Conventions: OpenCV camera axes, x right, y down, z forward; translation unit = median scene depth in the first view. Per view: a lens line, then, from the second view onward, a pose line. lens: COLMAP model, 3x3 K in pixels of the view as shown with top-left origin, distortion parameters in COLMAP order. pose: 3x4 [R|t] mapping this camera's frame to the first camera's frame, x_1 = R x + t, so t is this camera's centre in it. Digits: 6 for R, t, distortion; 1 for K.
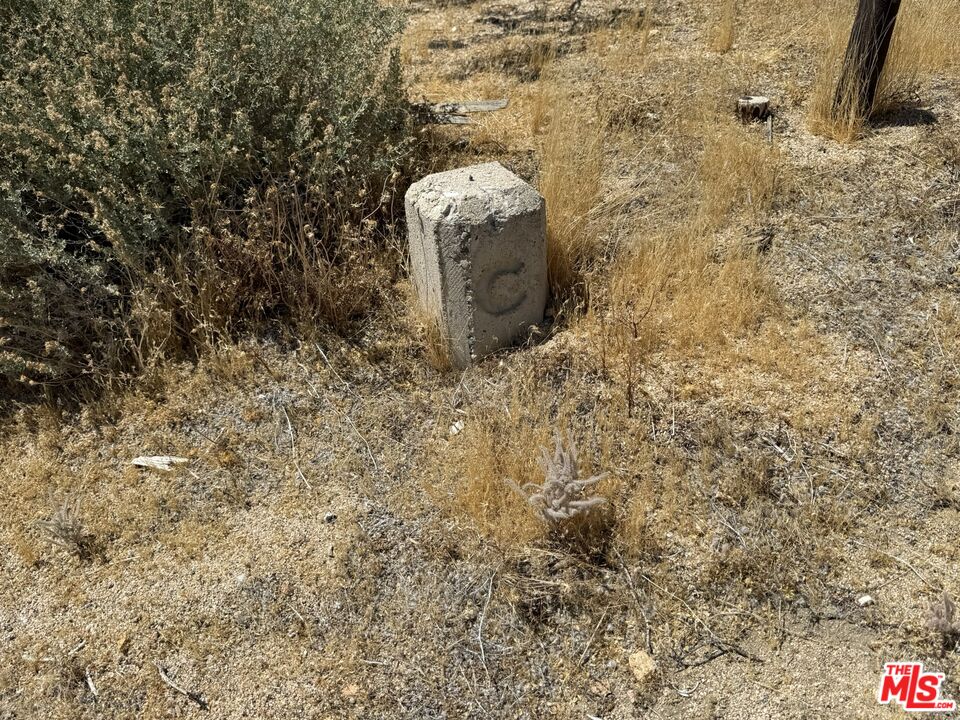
lens RADIAL K [[778.2, 0, 486.2], [0, 778.2, 354.2], [0, 0, 1]] dist [0.017039, -0.008652]
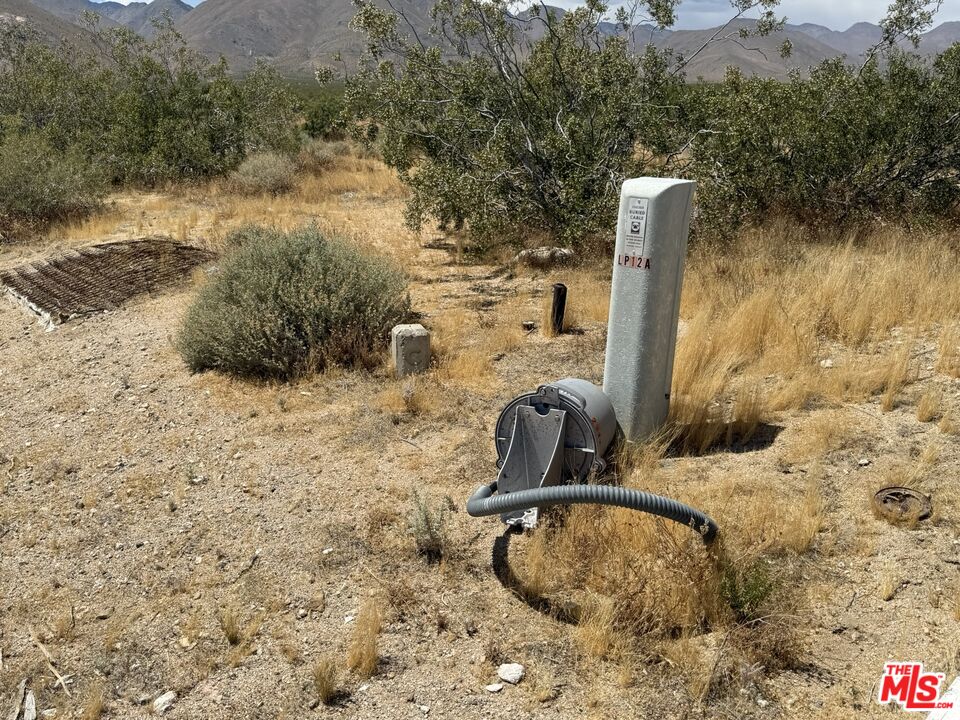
lens RADIAL K [[701.2, 0, 474.6], [0, 701.2, 353.1], [0, 0, 1]] dist [0.053894, -0.078284]
pose [[0.984879, 0.113674, -0.130737, 0.668783], [-0.148145, 0.943823, -0.295383, 0.752544], [0.089816, 0.310284, 0.946391, -1.867472]]
